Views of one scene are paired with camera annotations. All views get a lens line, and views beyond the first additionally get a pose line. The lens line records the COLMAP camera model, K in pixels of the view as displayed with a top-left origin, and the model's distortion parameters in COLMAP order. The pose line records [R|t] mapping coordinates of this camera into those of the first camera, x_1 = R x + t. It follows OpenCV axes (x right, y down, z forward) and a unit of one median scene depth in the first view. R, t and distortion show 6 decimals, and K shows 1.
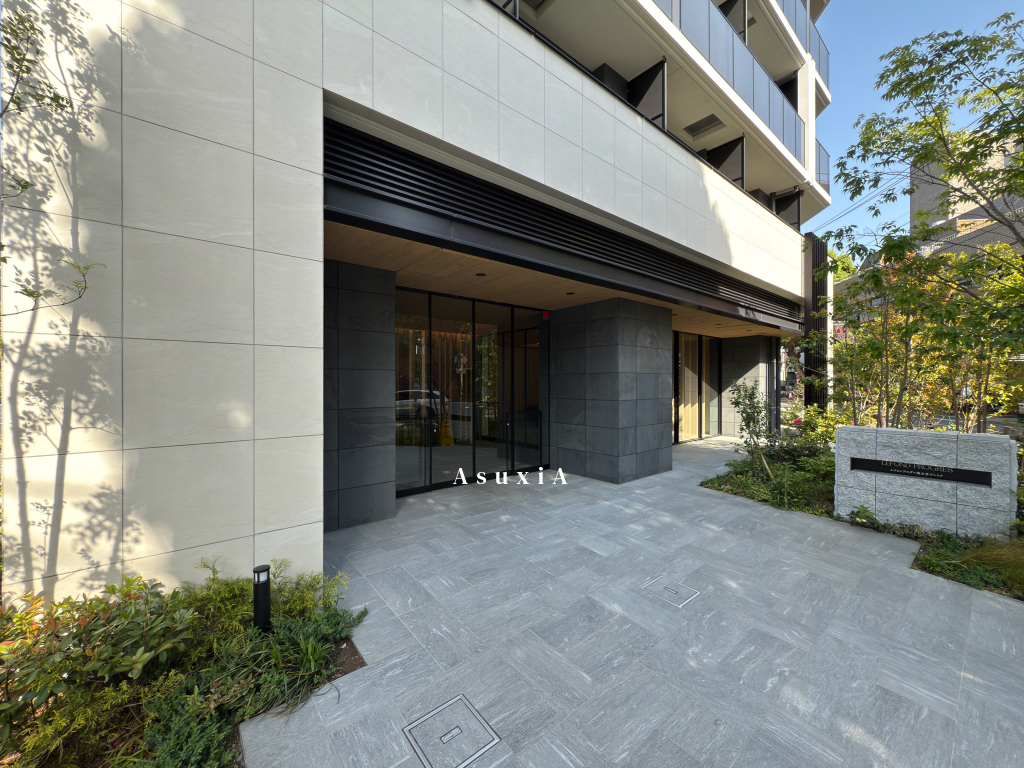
lens RADIAL K [[405.8, 0, 513.8], [0, 405.8, 383.6], [0, 0, 1]] dist [-0.000488, 0.000124]
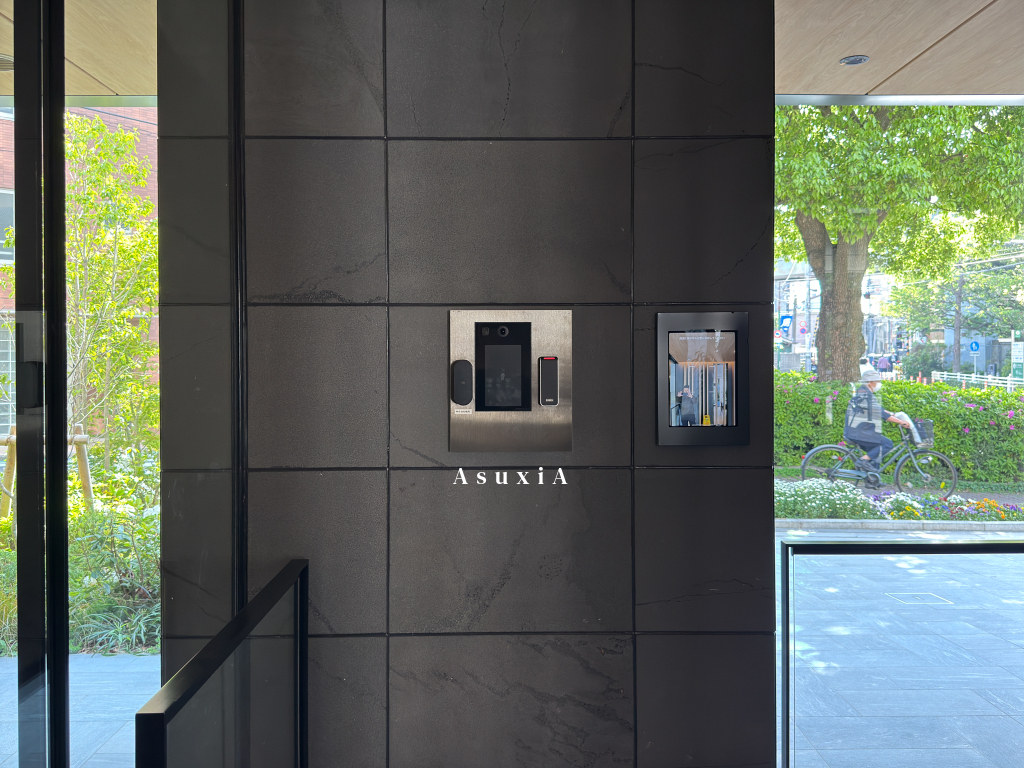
lens RADIAL K [[872.7, 0, 512.2], [0, 872.7, 380.0], [0, 0, 1]] dist [-0.004058, -0.003317]
pose [[-0.772914, -0.005682, 0.634485, -0.098775], [0.005479, 0.999863, 0.015629, 0.007072], [-0.634487, 0.015556, -0.772777, 2.402120]]
